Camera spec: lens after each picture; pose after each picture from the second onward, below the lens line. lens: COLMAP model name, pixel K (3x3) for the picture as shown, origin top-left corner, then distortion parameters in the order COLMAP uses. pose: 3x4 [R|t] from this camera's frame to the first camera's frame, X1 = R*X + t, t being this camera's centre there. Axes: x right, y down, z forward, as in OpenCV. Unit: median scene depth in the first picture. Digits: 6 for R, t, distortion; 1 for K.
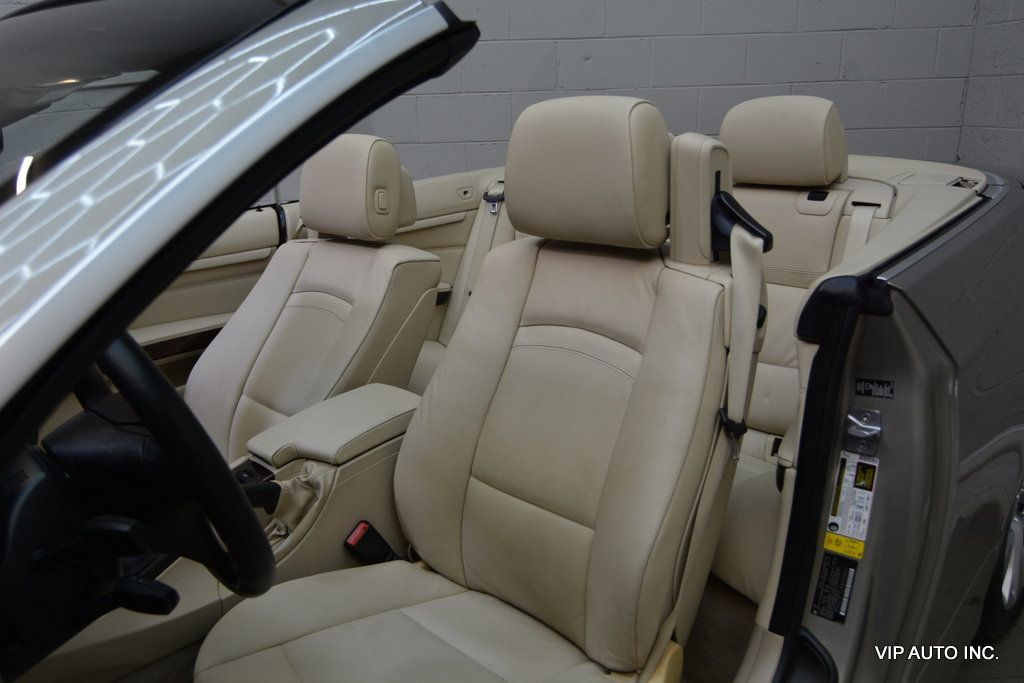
lens RADIAL K [[775.0, 0, 506.9], [0, 775.0, 338.0], [0, 0, 1]] dist [-0.017105, 0.009694]
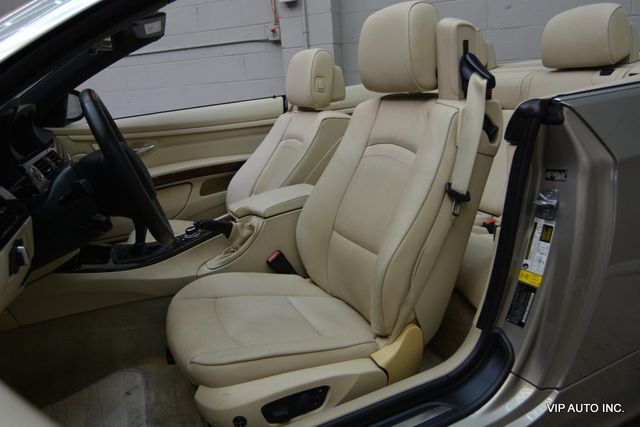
lens RADIAL K [[484.4, 0, 316.8], [0, 484.4, 211.3], [0, 0, 1]] dist [-0.017105, 0.009694]
pose [[0.927912, 0.062250, -0.367565, 0.376560], [-0.061691, 0.998007, 0.013282, 0.145513], [0.367660, 0.010351, 0.929903, -0.044262]]
